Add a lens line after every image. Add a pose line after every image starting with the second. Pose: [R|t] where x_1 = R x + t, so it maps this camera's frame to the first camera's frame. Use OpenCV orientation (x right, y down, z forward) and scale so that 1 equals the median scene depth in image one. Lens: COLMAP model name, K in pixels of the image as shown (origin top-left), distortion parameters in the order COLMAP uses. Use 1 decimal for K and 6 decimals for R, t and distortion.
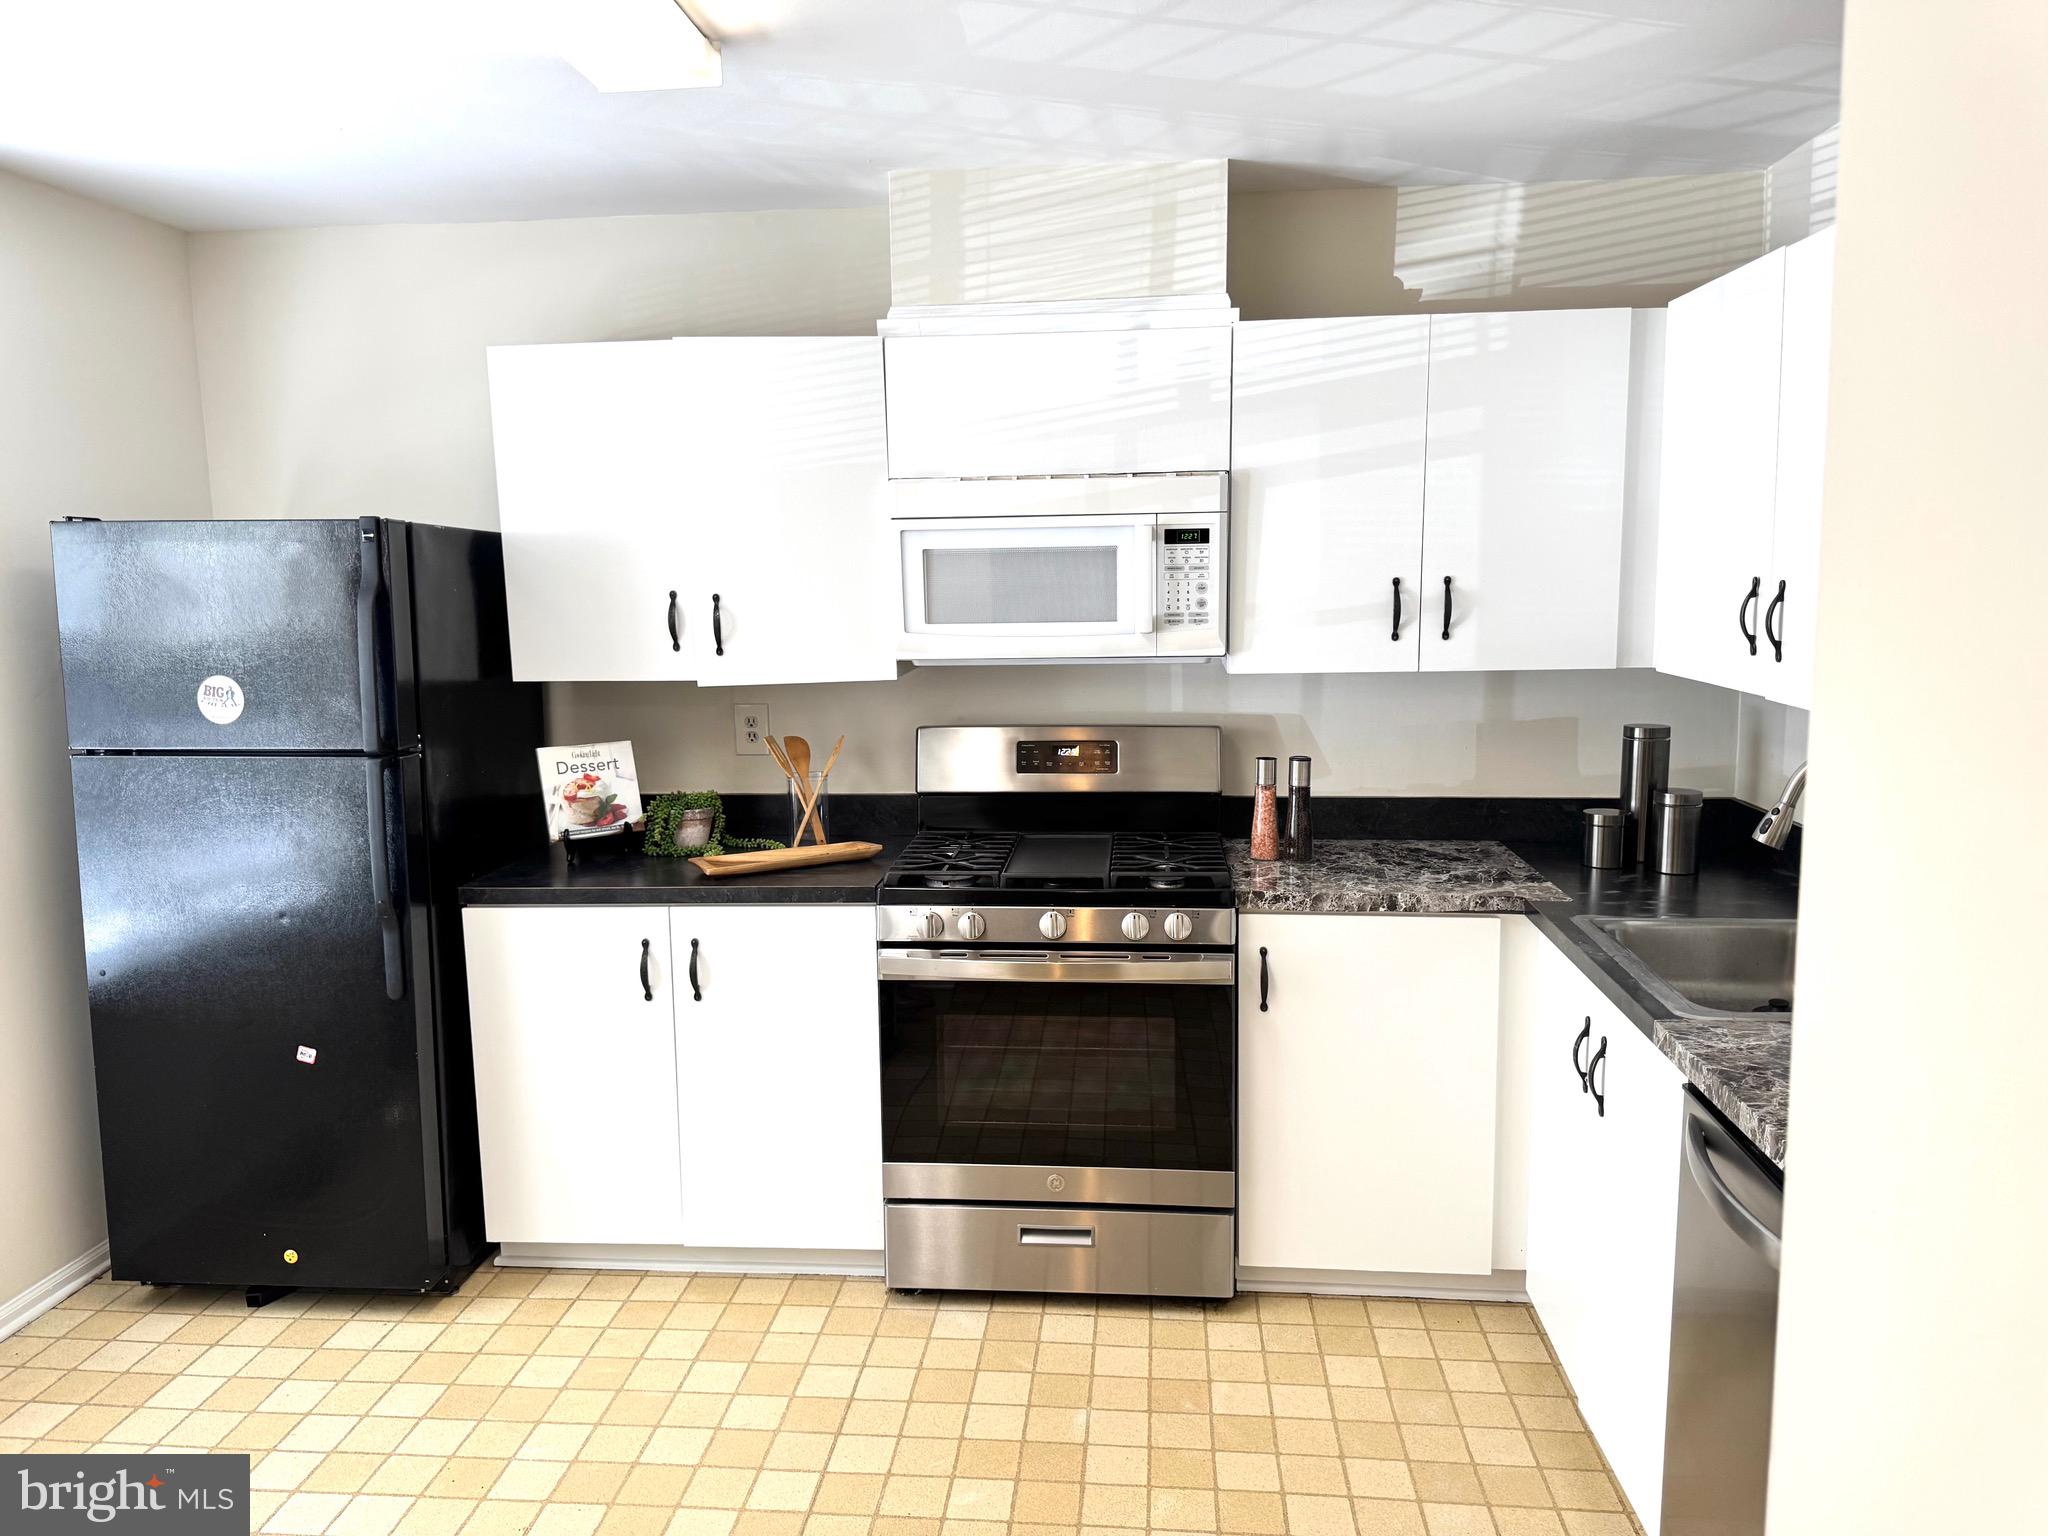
lens RADIAL K [[1456.4, 0, 1024.5], [0, 1456.4, 769.2], [0, 0, 1]] dist [0.041429, -0.042476]
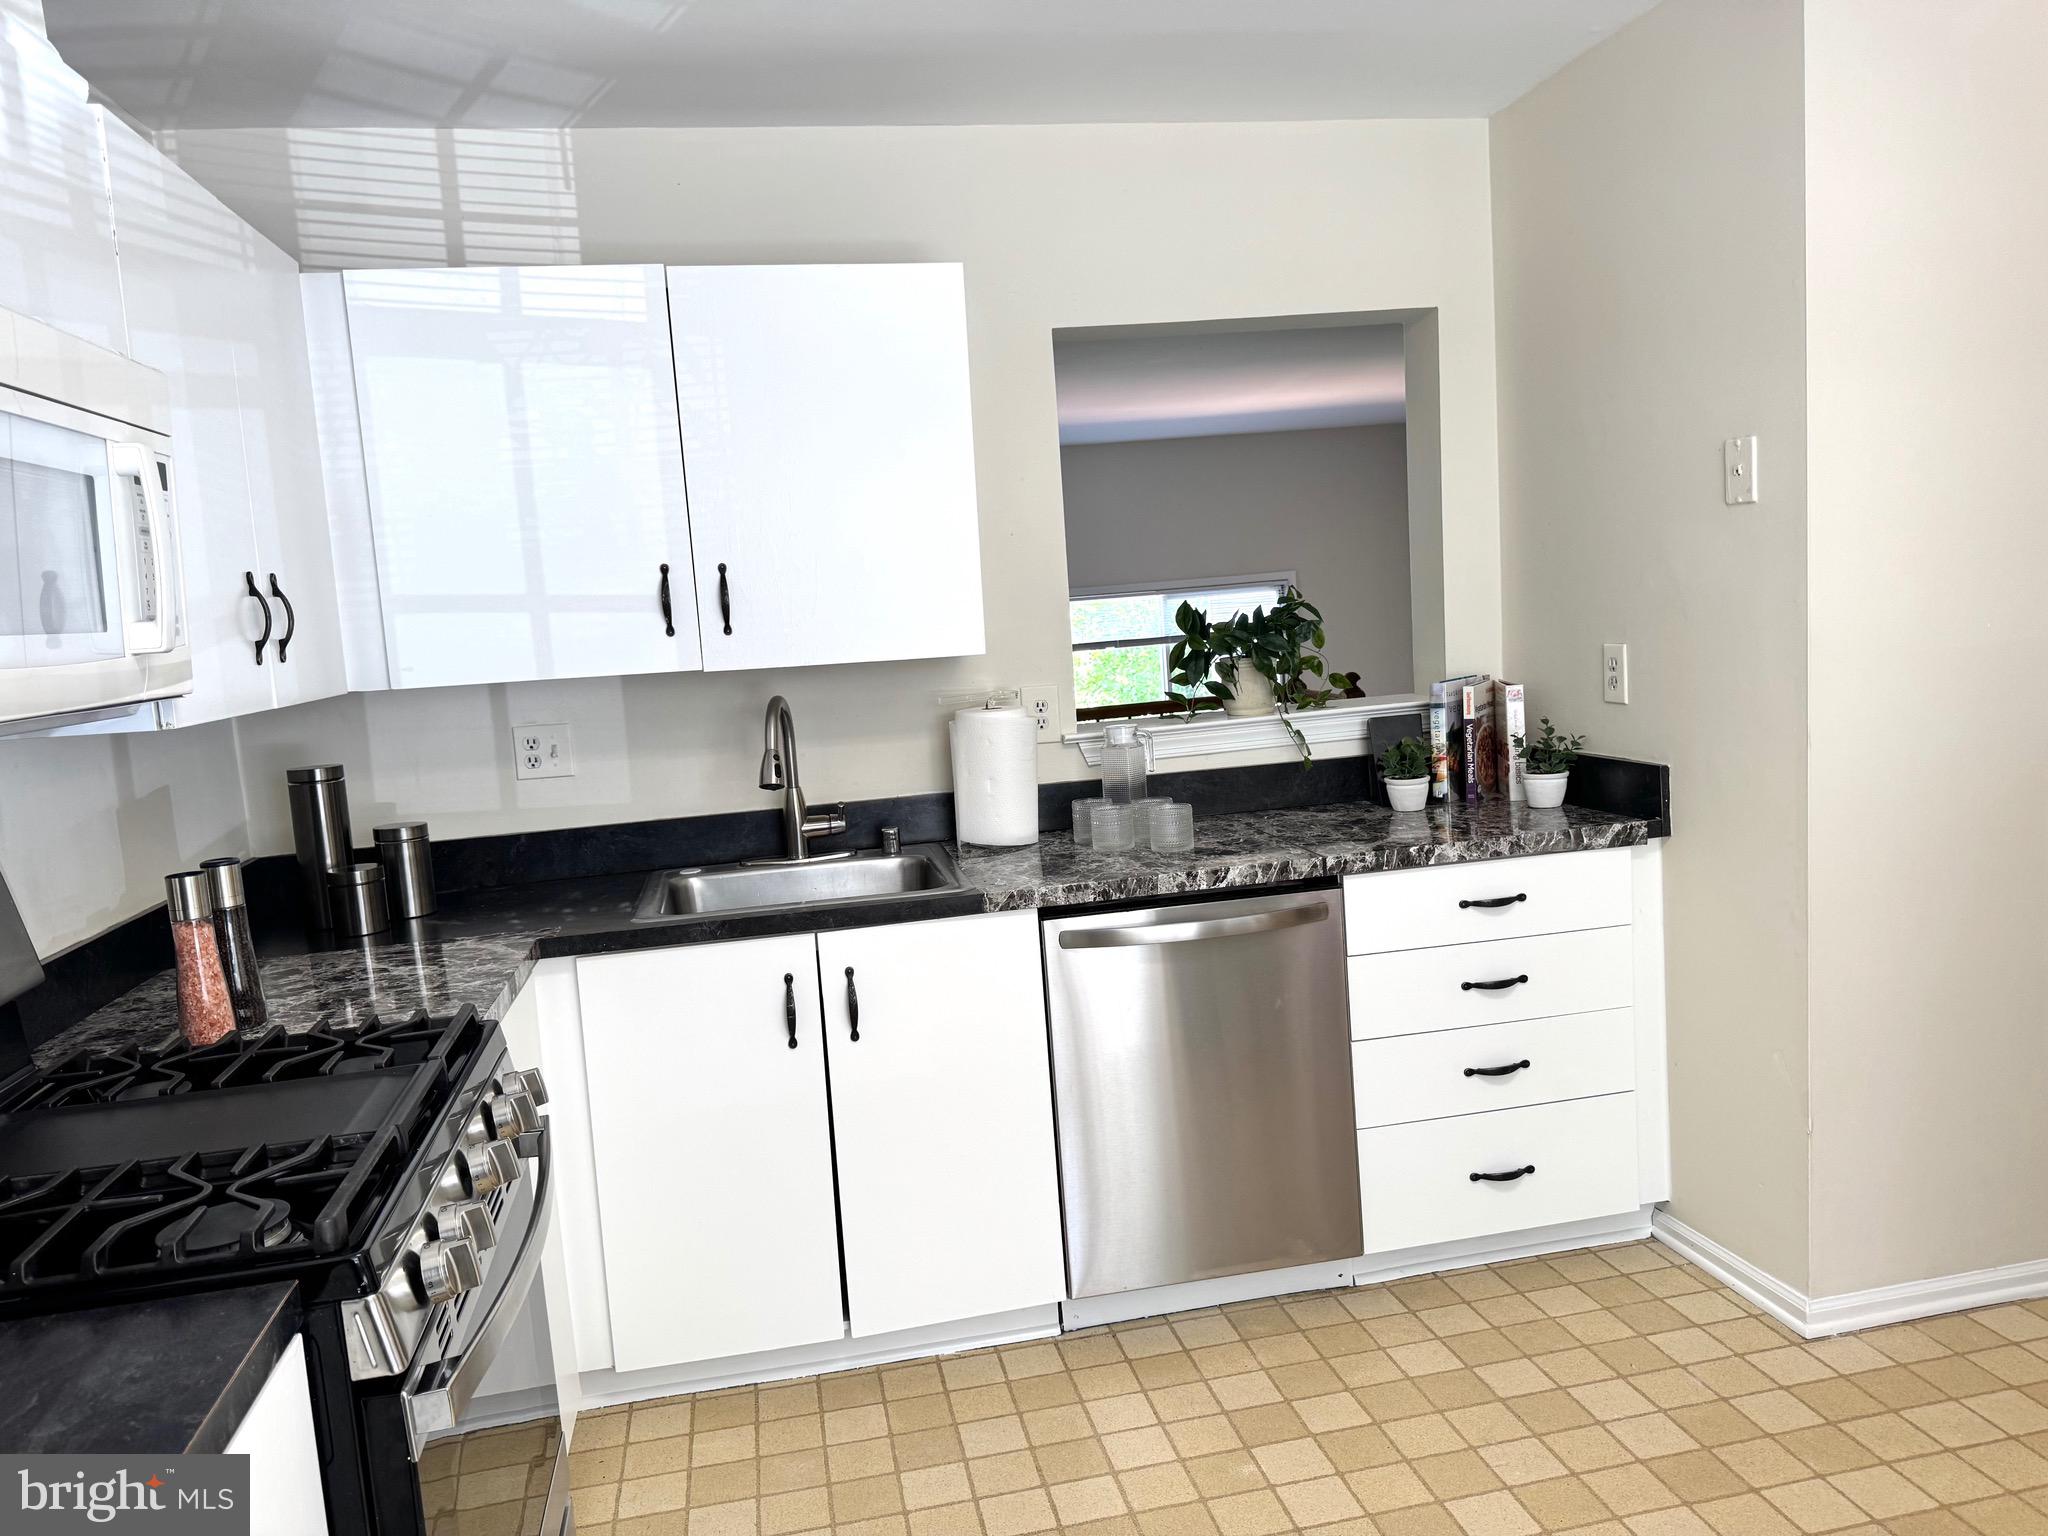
lens RADIAL K [[1456.4, 0, 1025.5], [0, 1456.4, 773.7], [0, 0, 1]] dist [0.041429, -0.042476]
pose [[-0.300938, -0.077013, 0.950529, -0.607234], [0.154707, 0.979588, 0.128347, -0.085720], [-0.941011, 0.185679, -0.282881, 1.042531]]
